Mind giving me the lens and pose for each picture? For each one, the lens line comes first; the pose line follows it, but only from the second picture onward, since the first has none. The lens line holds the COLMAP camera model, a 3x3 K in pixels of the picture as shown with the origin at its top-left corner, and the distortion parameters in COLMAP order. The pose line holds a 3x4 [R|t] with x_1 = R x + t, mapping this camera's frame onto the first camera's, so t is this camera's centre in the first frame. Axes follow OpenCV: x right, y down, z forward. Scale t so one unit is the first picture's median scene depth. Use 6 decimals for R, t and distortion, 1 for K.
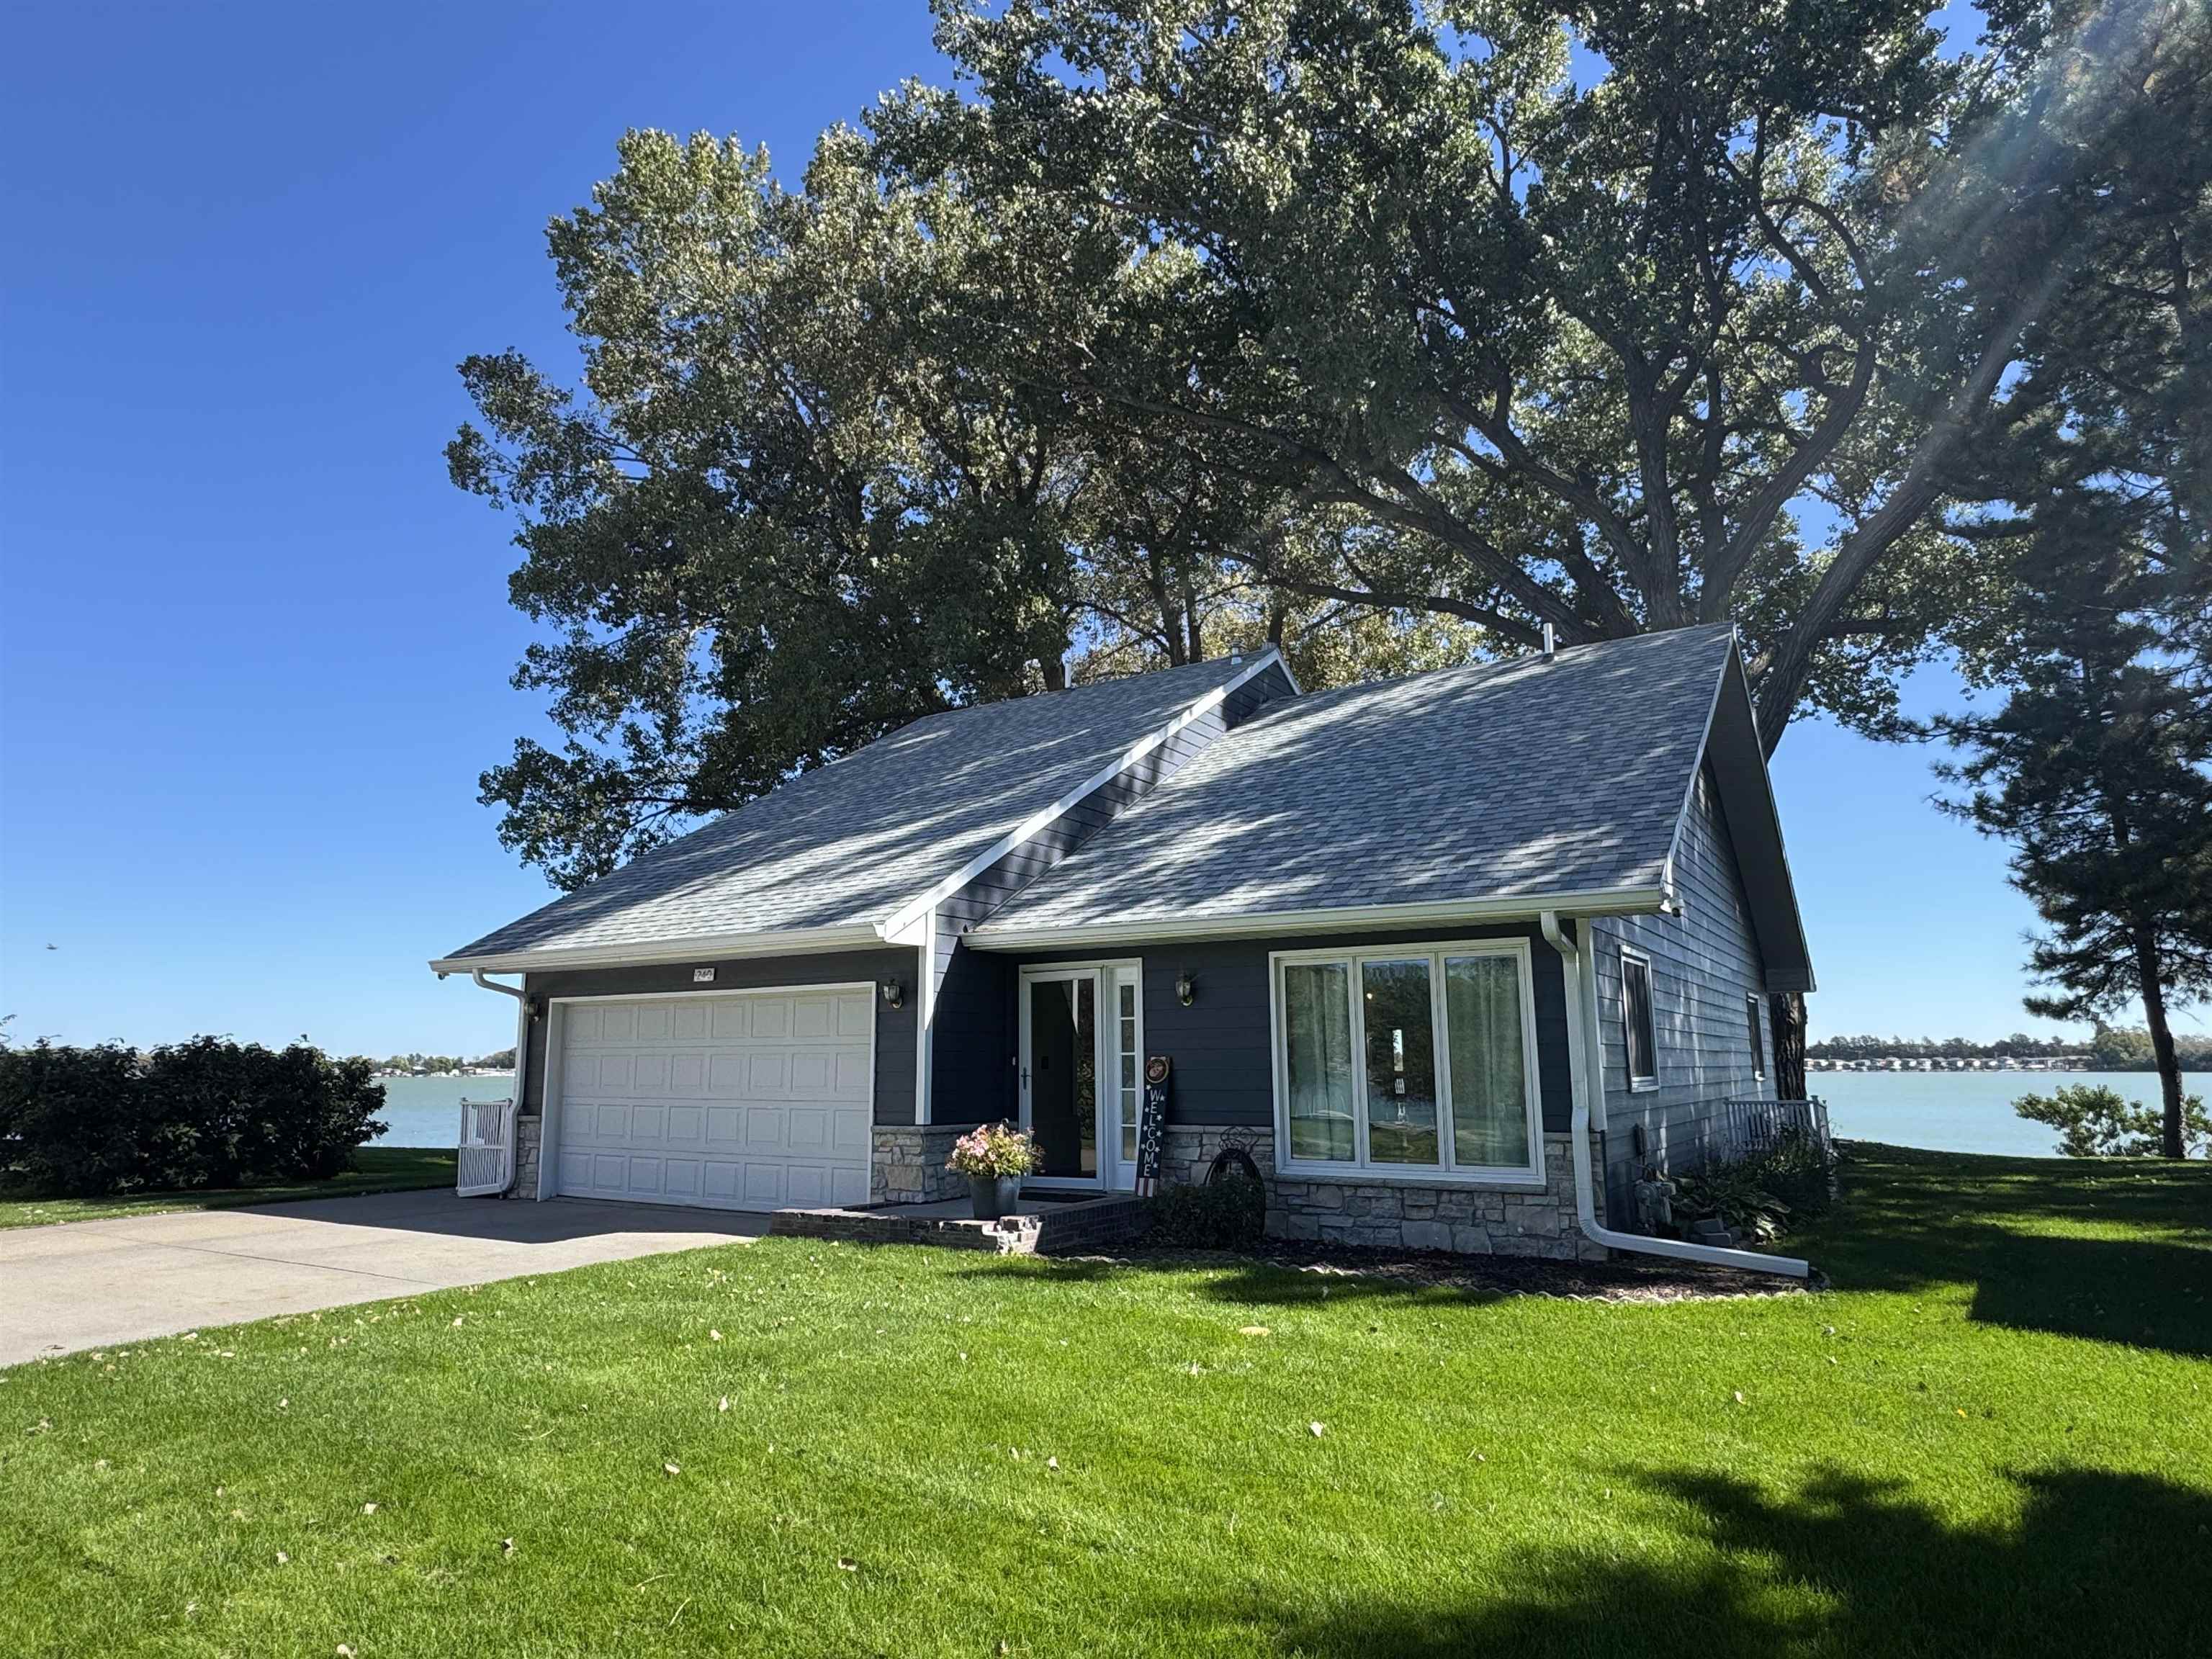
lens RADIAL K [[1318.8, 0, 1106.0], [0, 1318.8, 829.5], [0, 0, 1]] dist [0.002492, -0.000445]
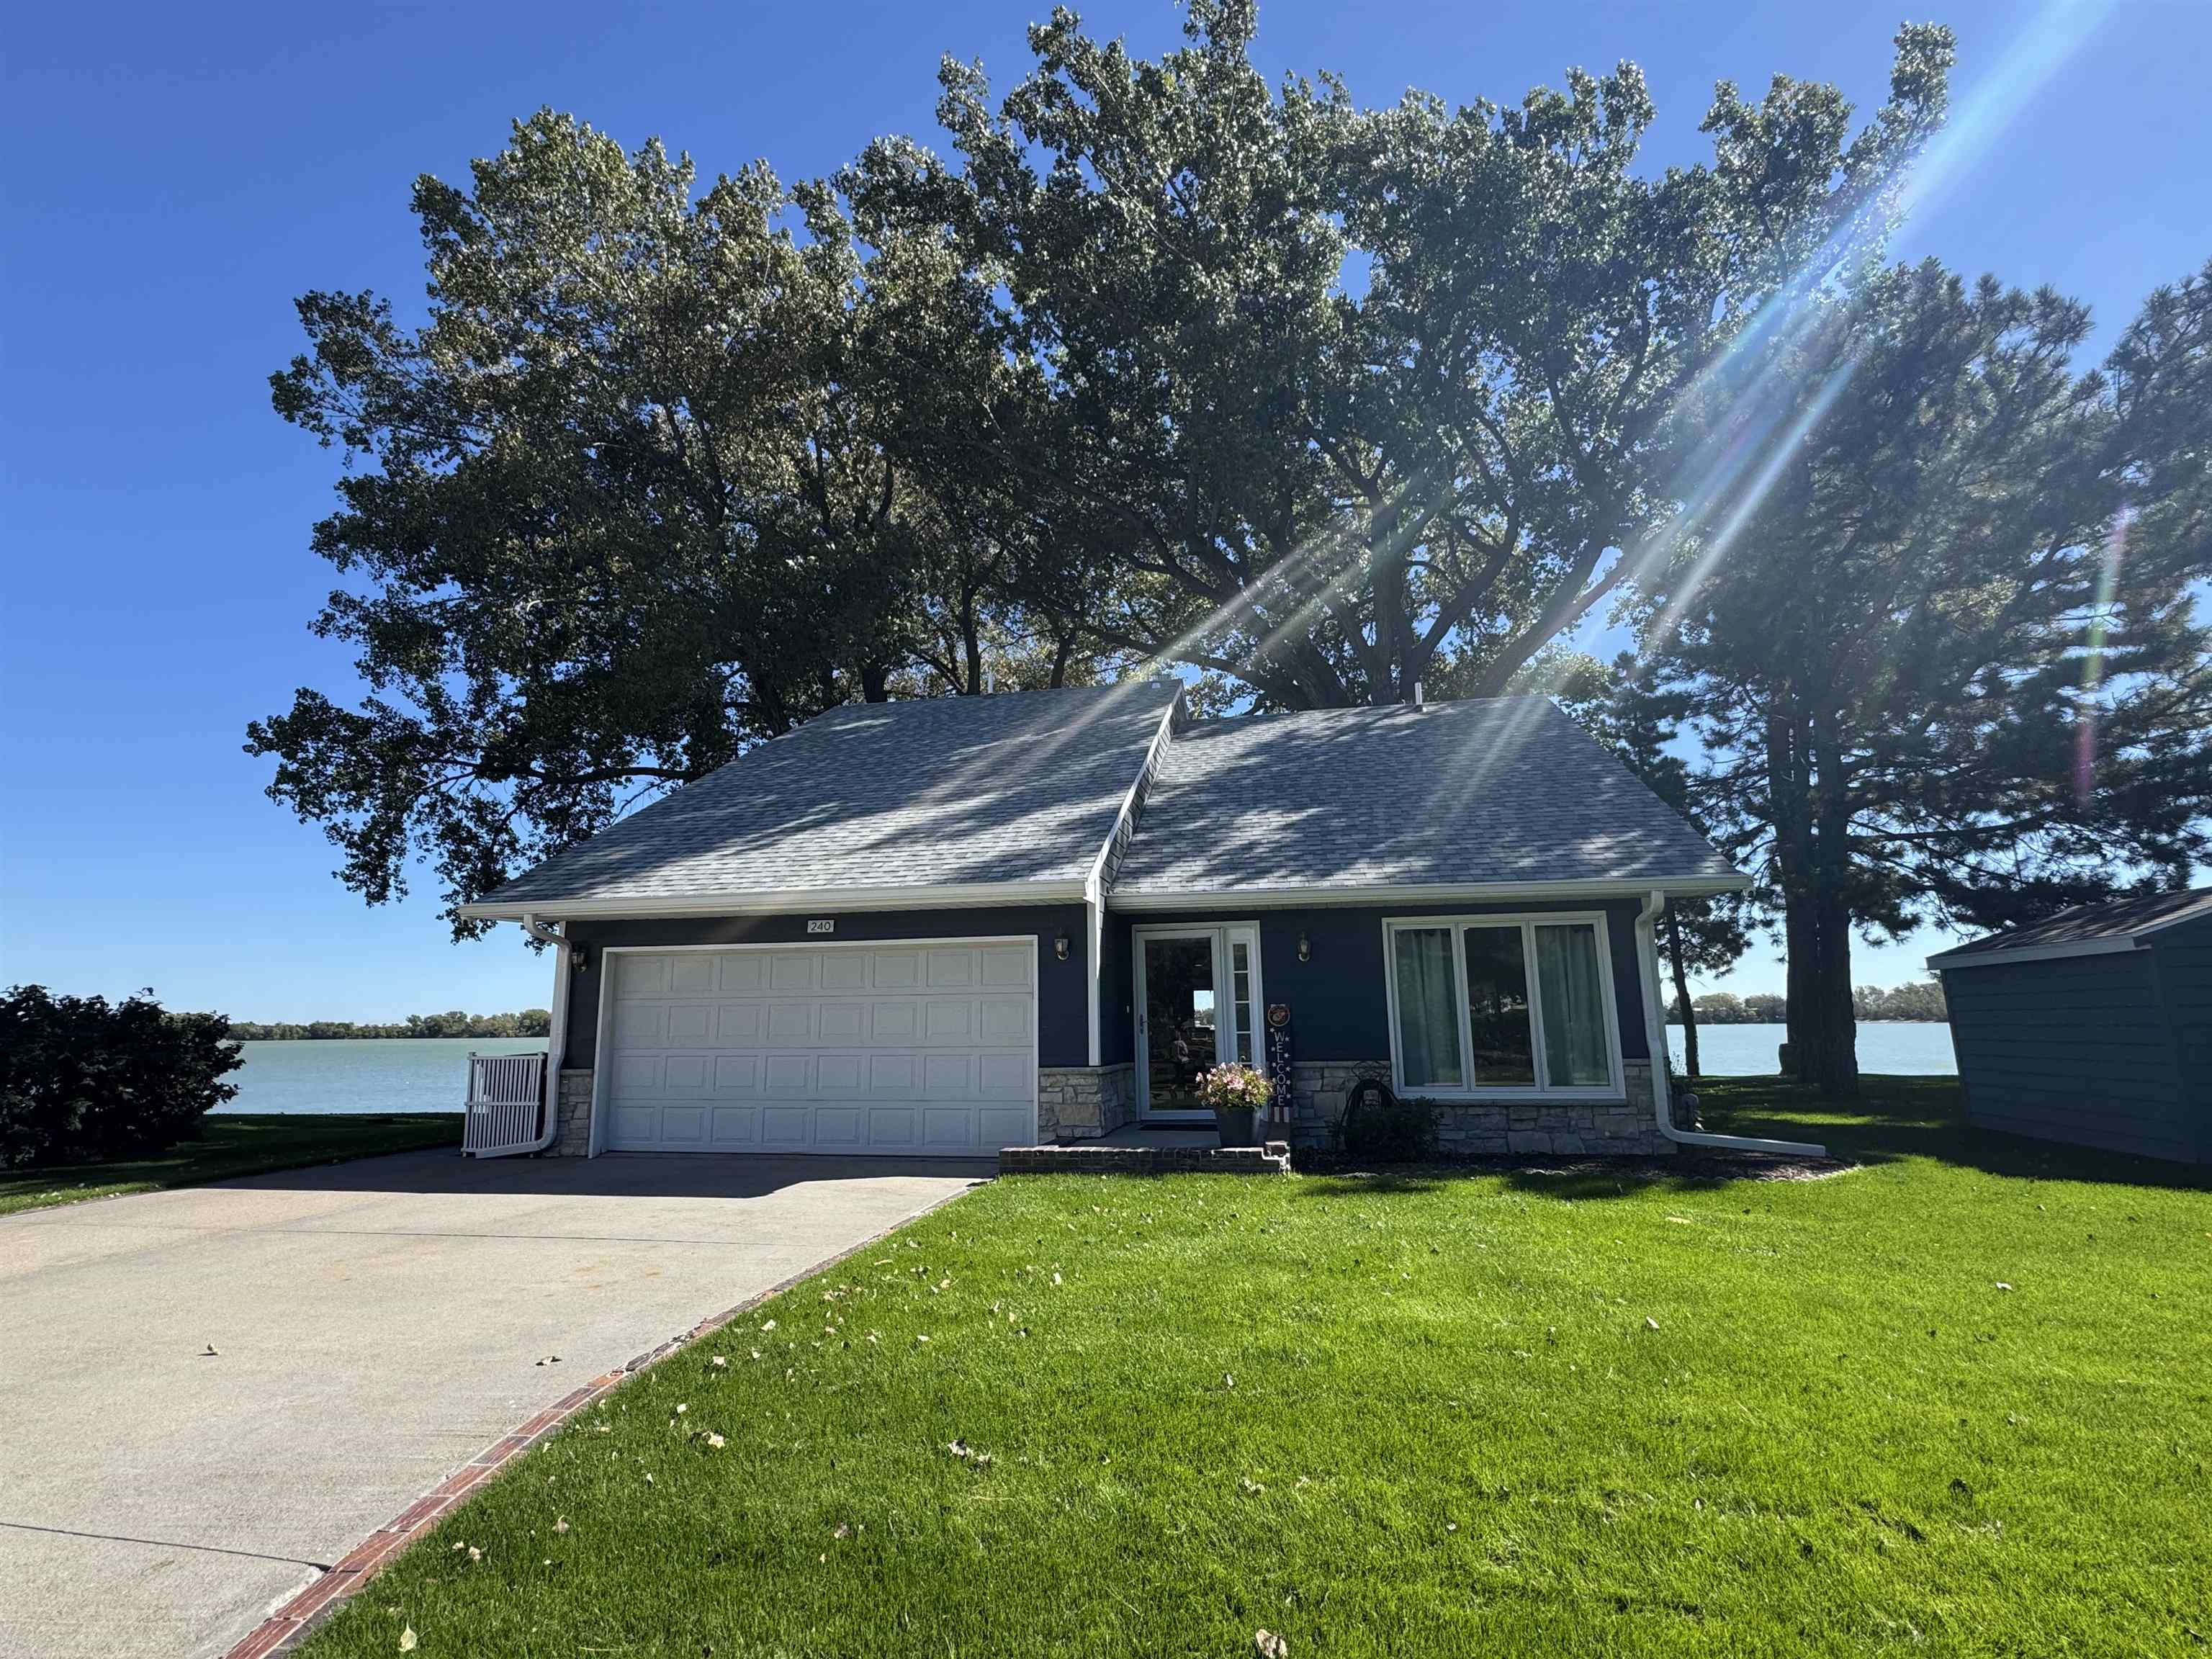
lens RADIAL K [[1037.8, 0, 1102.8], [0, 1037.8, 829.4], [0, 0, 1]] dist [-0.002071, -0.000056]
pose [[0.929154, 0.061039, 0.364620, -0.367011], [-0.057325, 0.998134, -0.021011, 0.035450], [-0.365223, -0.001379, 0.930919, 0.152860]]
